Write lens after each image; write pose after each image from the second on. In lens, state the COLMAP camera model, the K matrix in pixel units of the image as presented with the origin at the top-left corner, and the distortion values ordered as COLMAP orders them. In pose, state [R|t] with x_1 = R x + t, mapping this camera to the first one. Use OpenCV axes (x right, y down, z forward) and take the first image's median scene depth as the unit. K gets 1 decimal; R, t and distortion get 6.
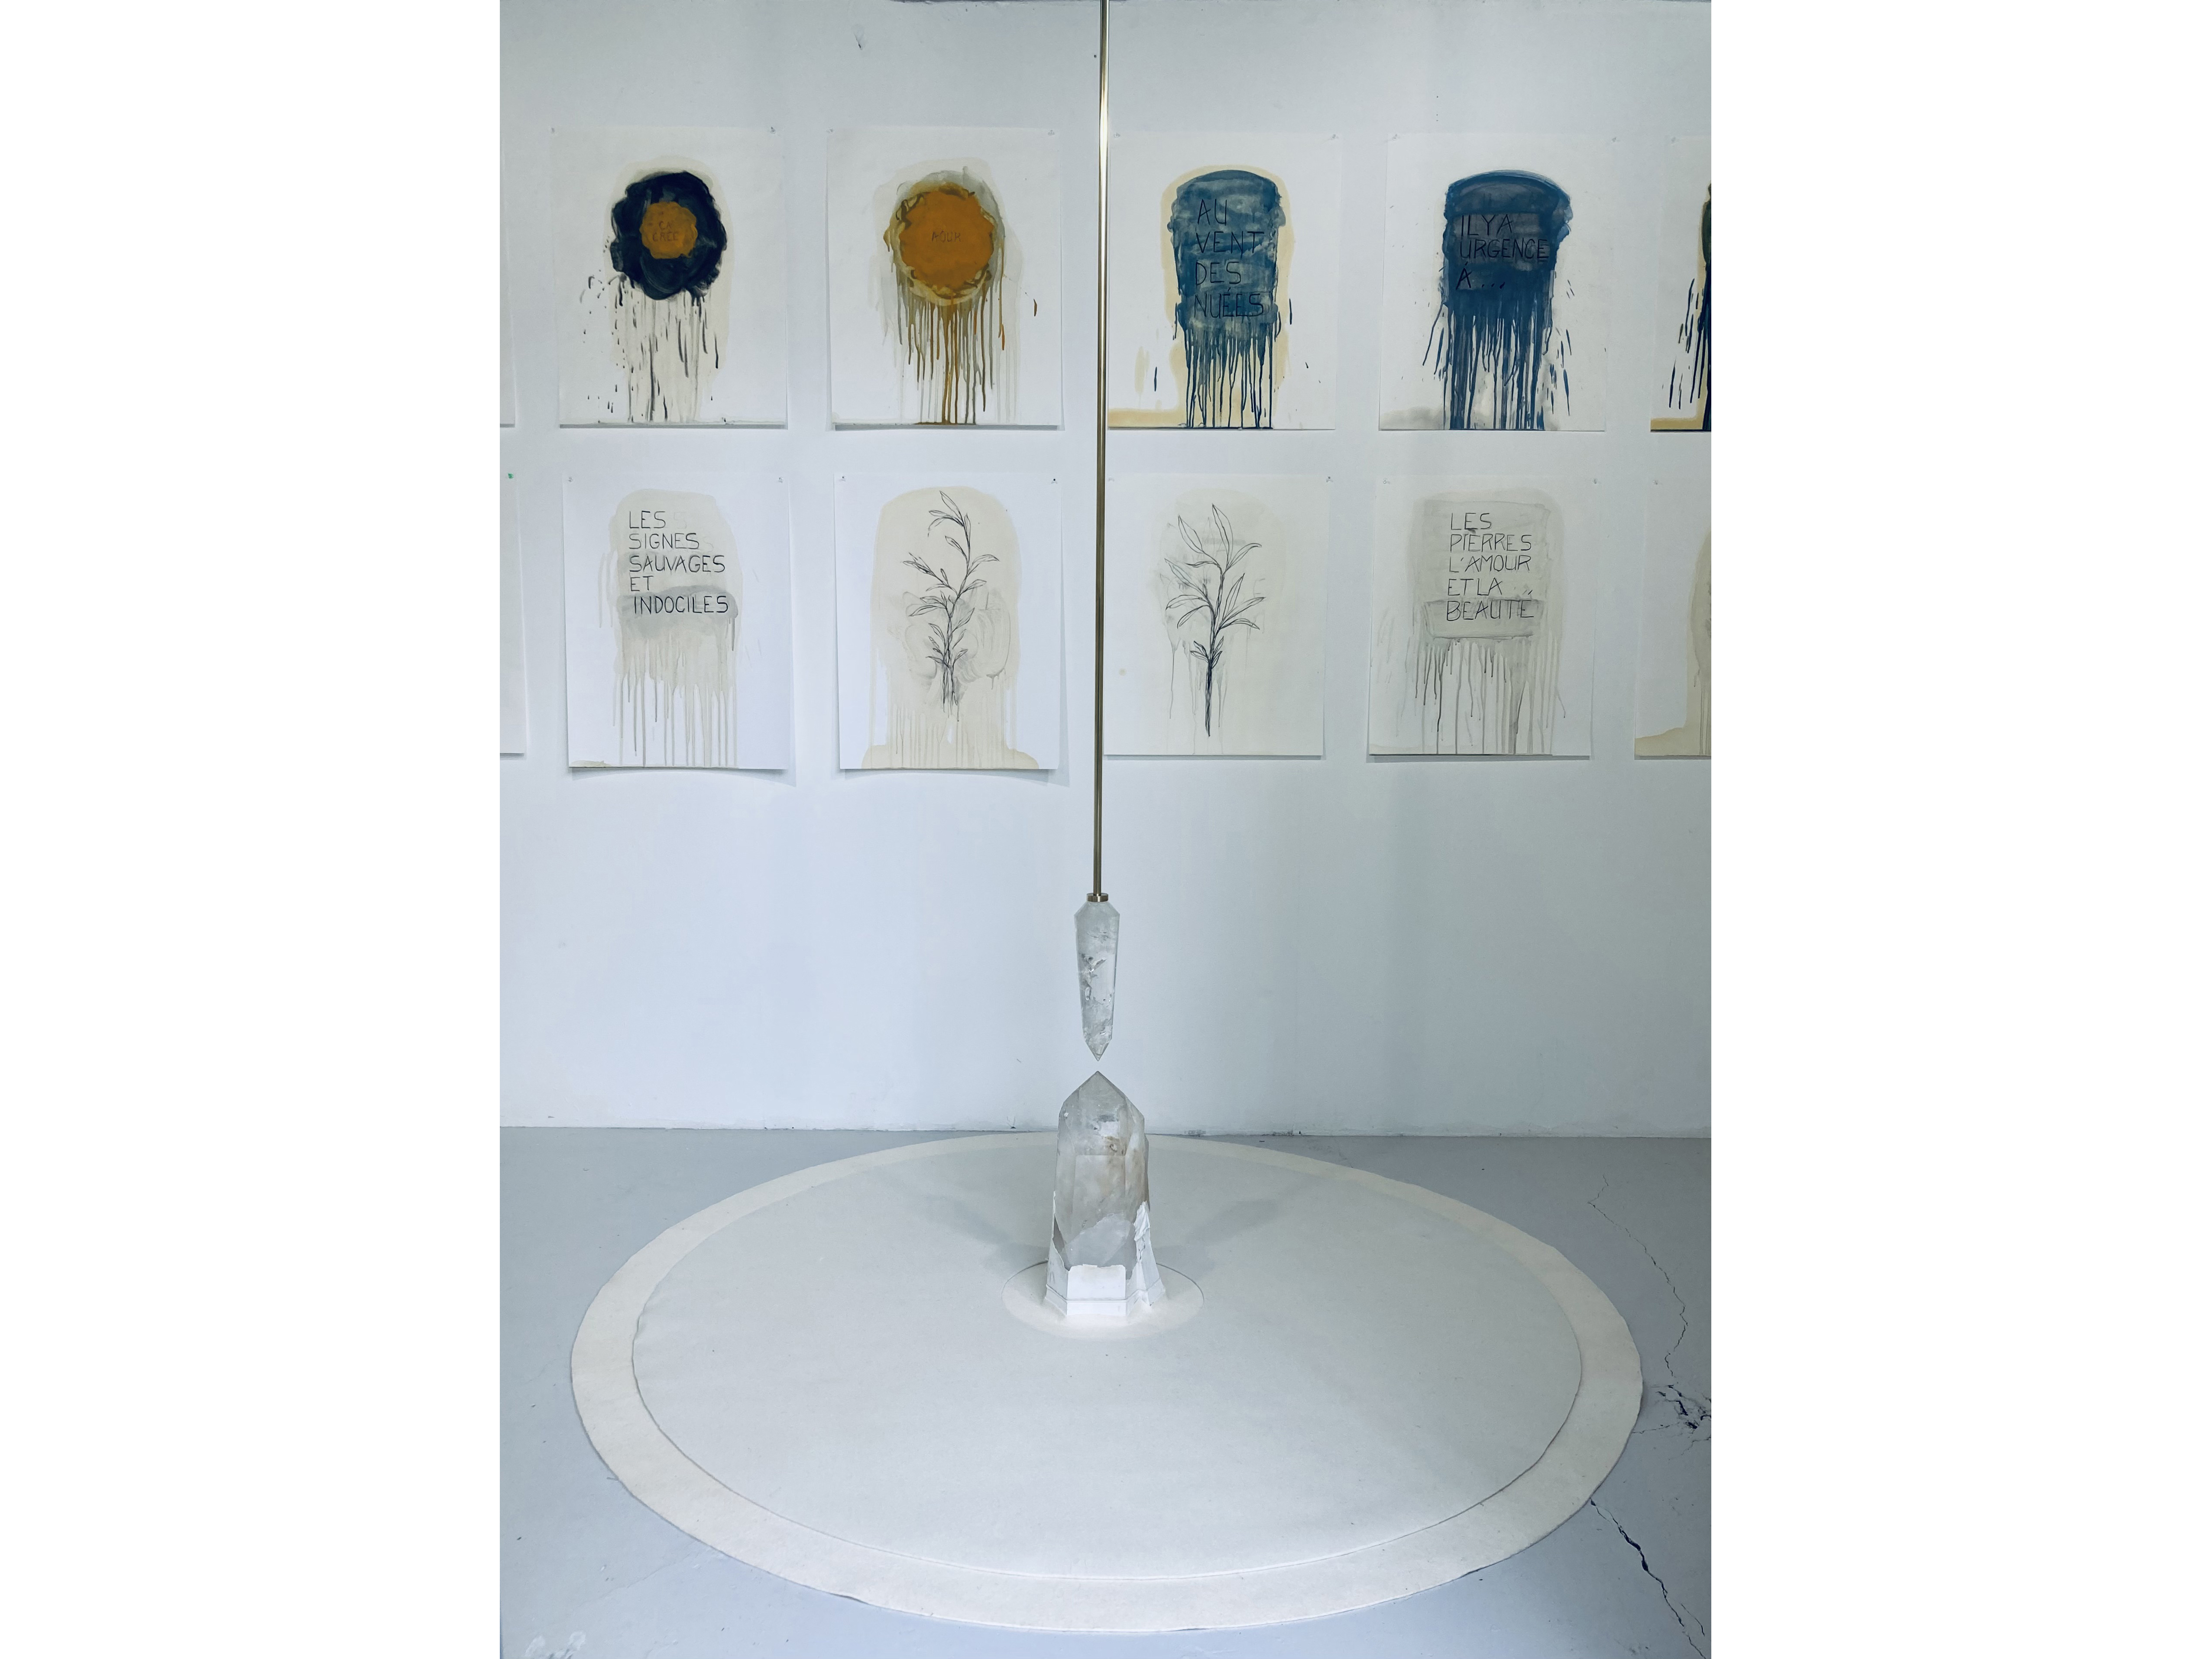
lens RADIAL K [[1799.2, 0, 1090.8], [0, 1799.2, 827.8], [0, 0, 1]] dist [0.053805, -0.021152]
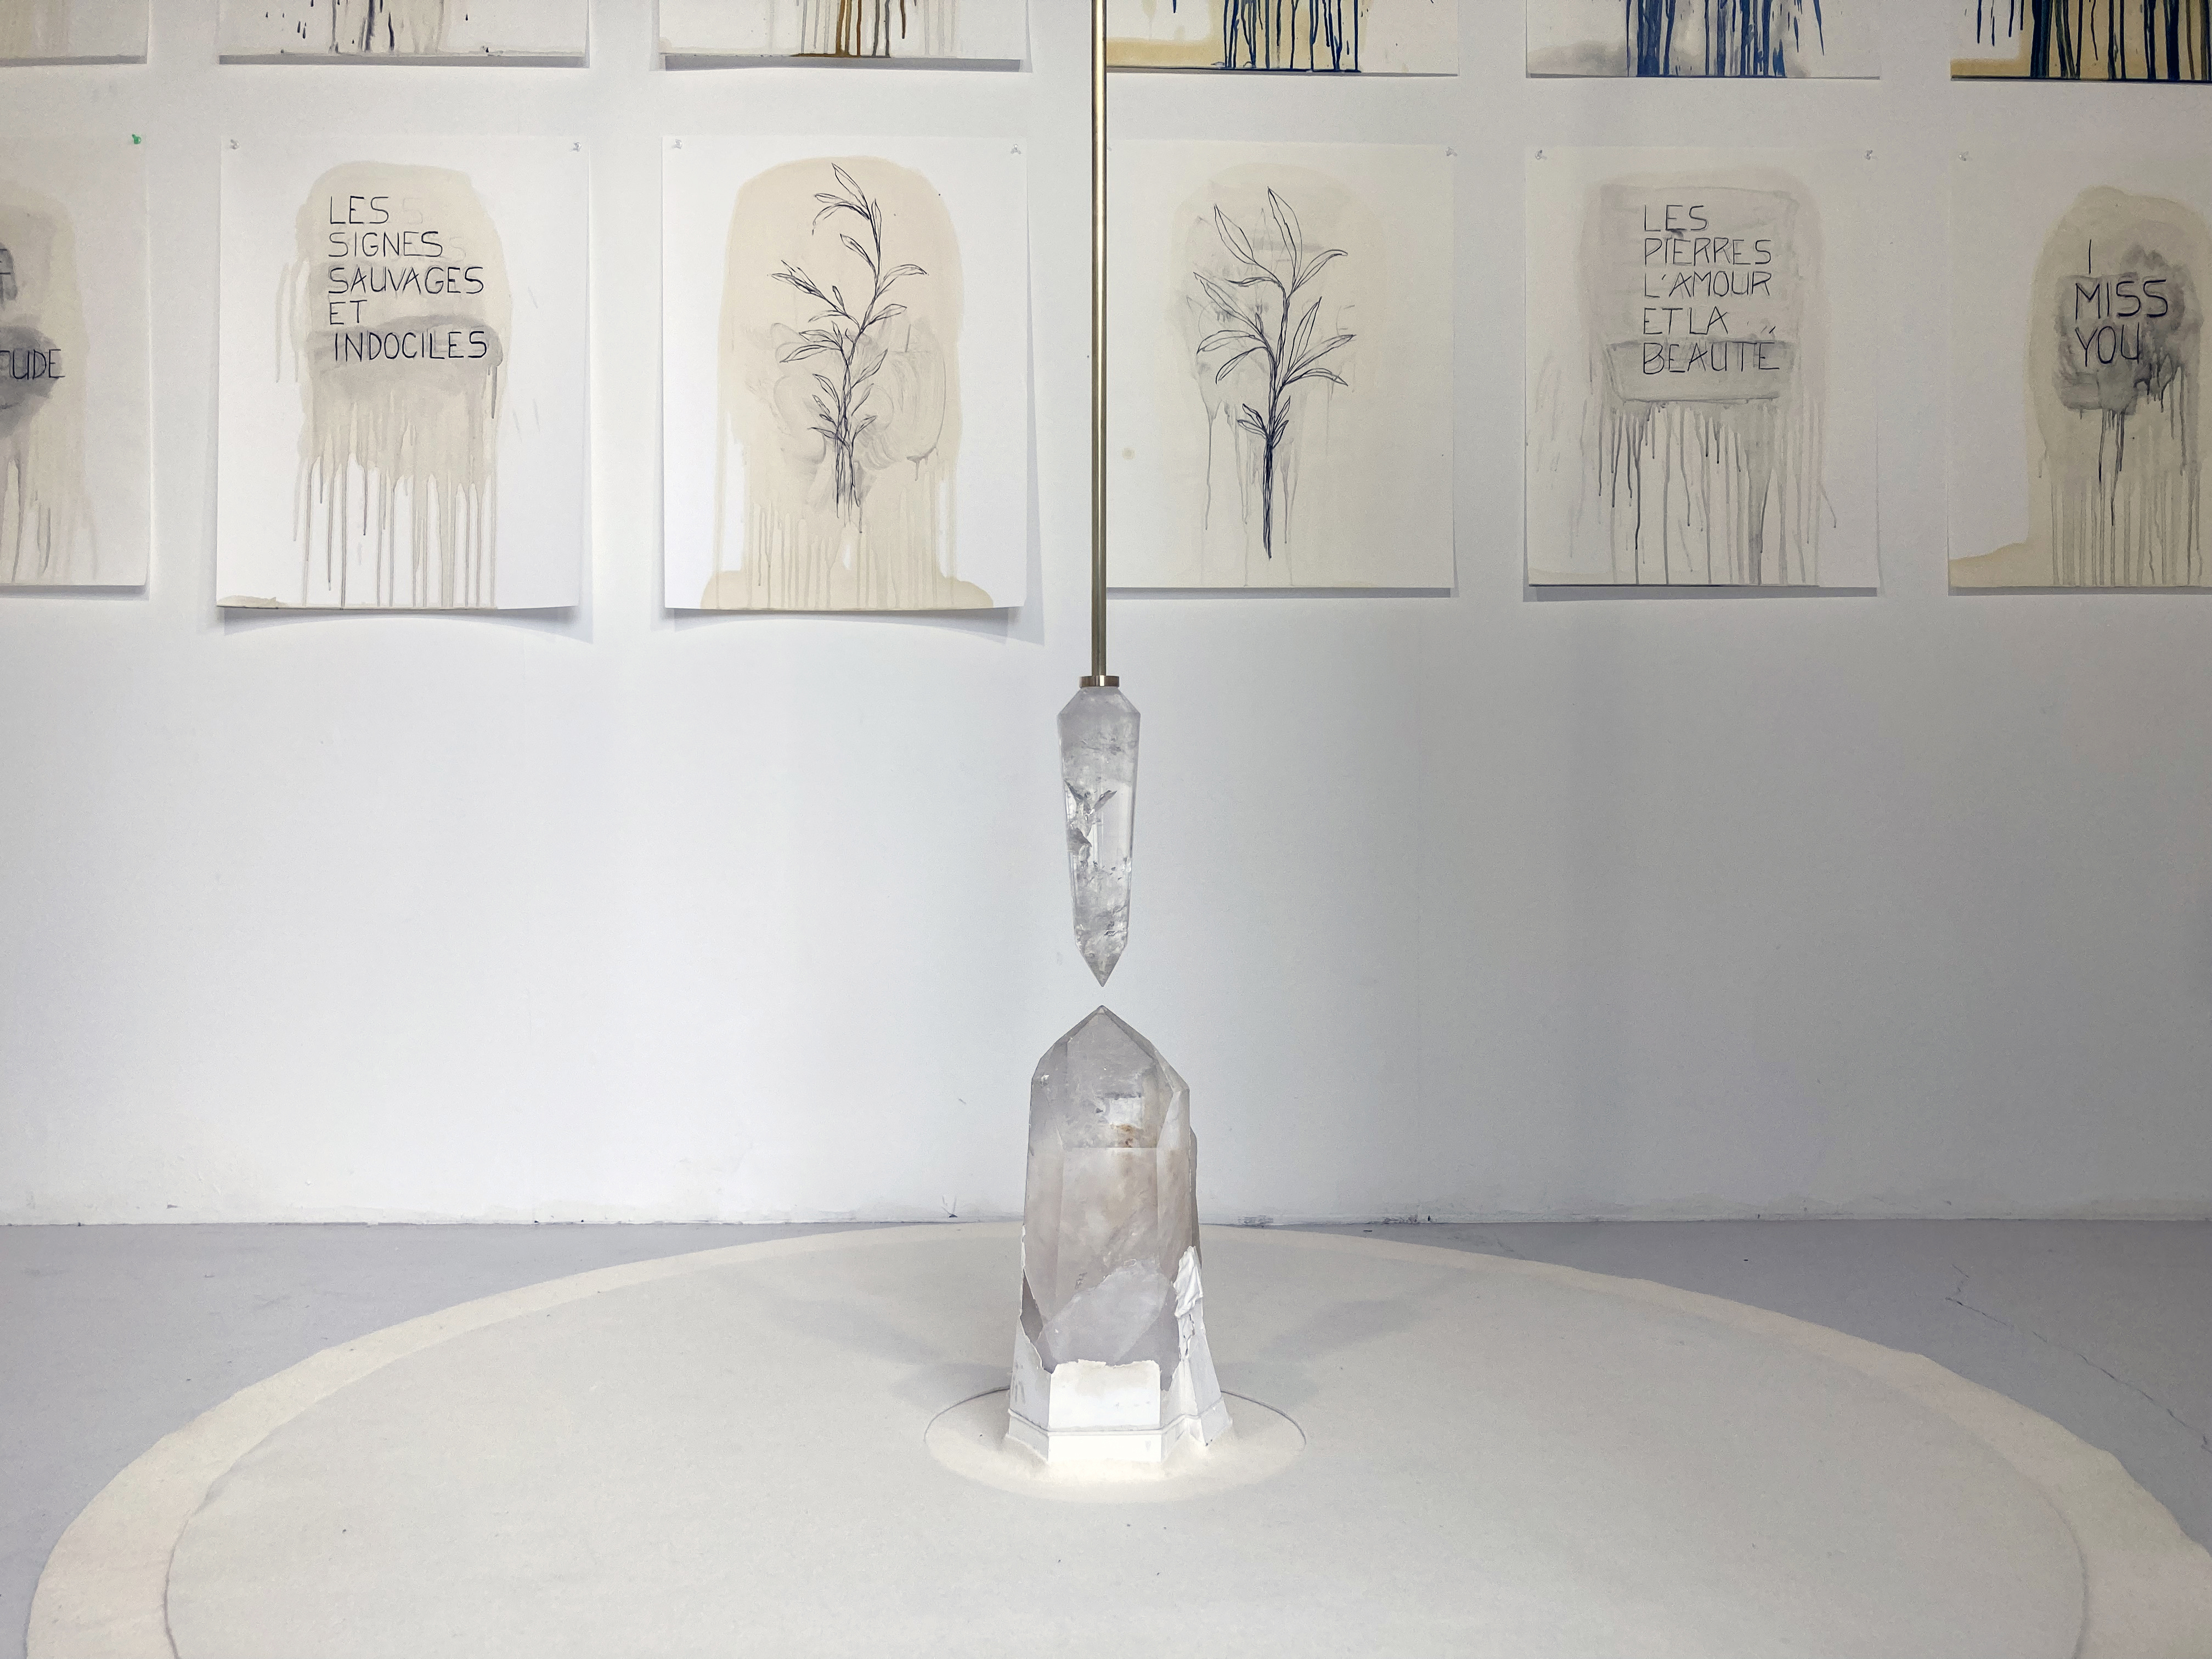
lens RADIAL K [[2106.3, 0, 1112.9], [0, 2106.3, 831.0], [0, 0, 1]] dist [0.014861, 0.000000]
pose [[0.999617, -0.007299, 0.026688, -0.007873], [0.010661, 0.991705, -0.128089, 0.135889], [-0.025532, 0.128324, 0.991404, 0.301607]]
